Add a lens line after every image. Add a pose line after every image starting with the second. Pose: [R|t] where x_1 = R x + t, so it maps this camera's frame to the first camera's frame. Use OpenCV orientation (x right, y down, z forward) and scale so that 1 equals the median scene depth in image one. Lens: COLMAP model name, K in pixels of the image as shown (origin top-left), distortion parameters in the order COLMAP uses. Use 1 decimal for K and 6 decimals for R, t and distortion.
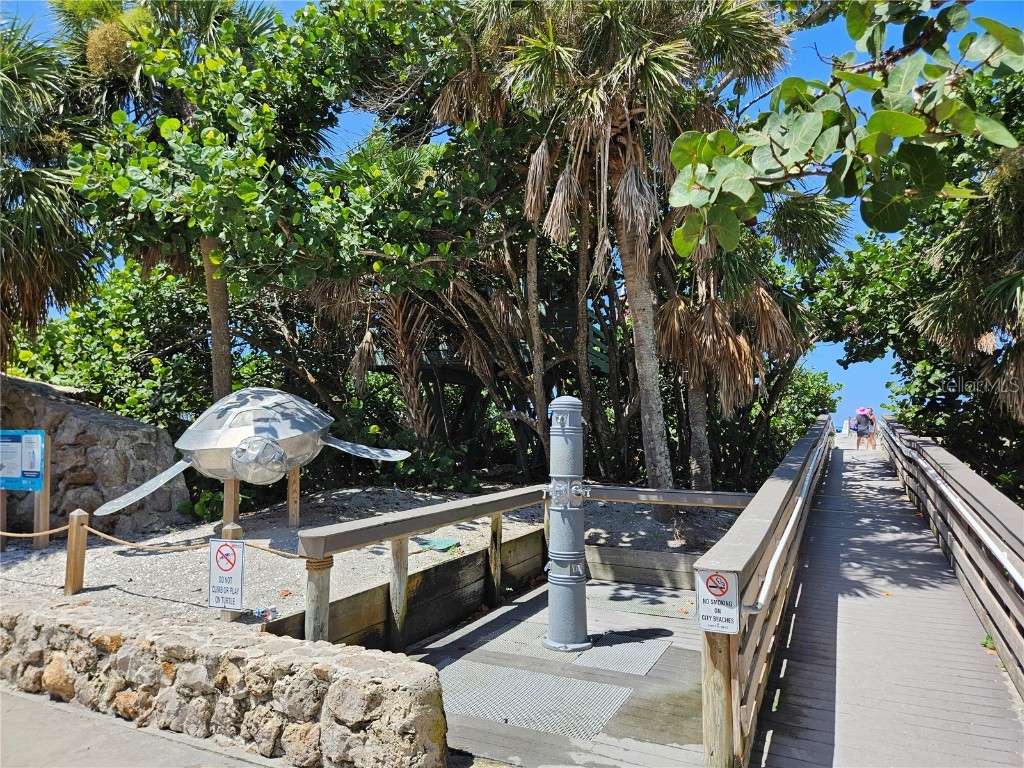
lens RADIAL K [[695.2, 0, 513.4], [0, 695.2, 383.3], [0, 0, 1]] dist [-0.001095, -0.000162]
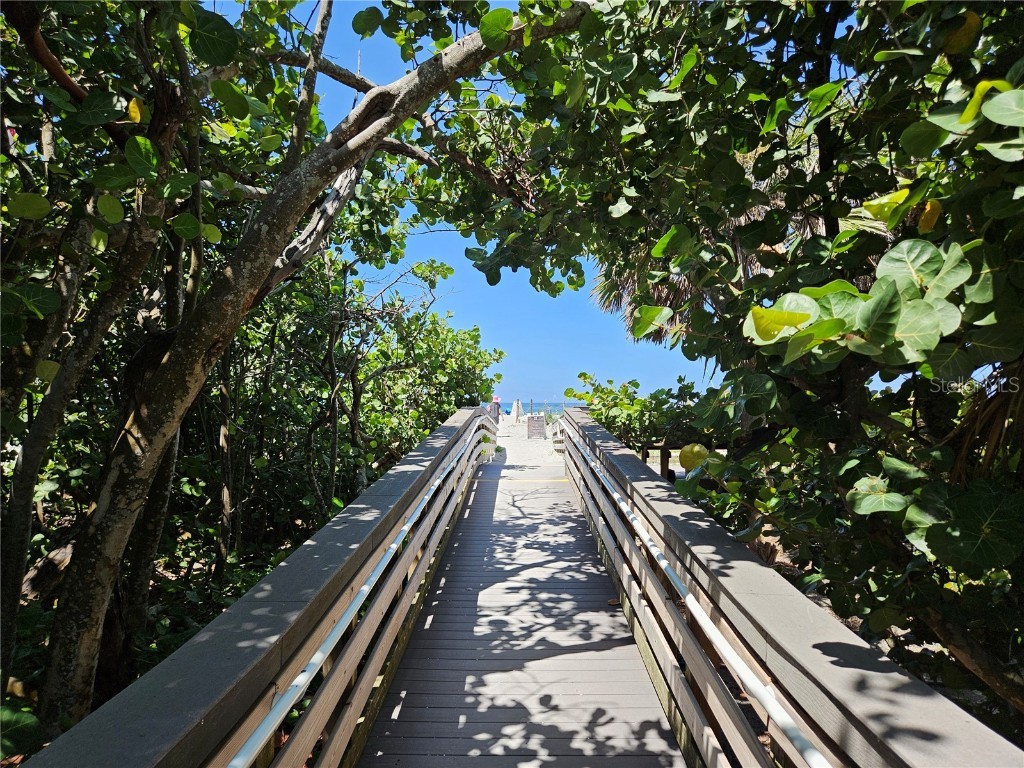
lens RADIAL K [[695.2, 0, 512.3], [0, 695.2, 384.0], [0, 0, 1]] dist [-0.001095, -0.000162]
pose [[0.904470, 0.004893, 0.426509, 0.246977], [-0.024653, 0.998862, 0.040820, 0.004567], [-0.425824, -0.047435, 0.903562, 0.501527]]
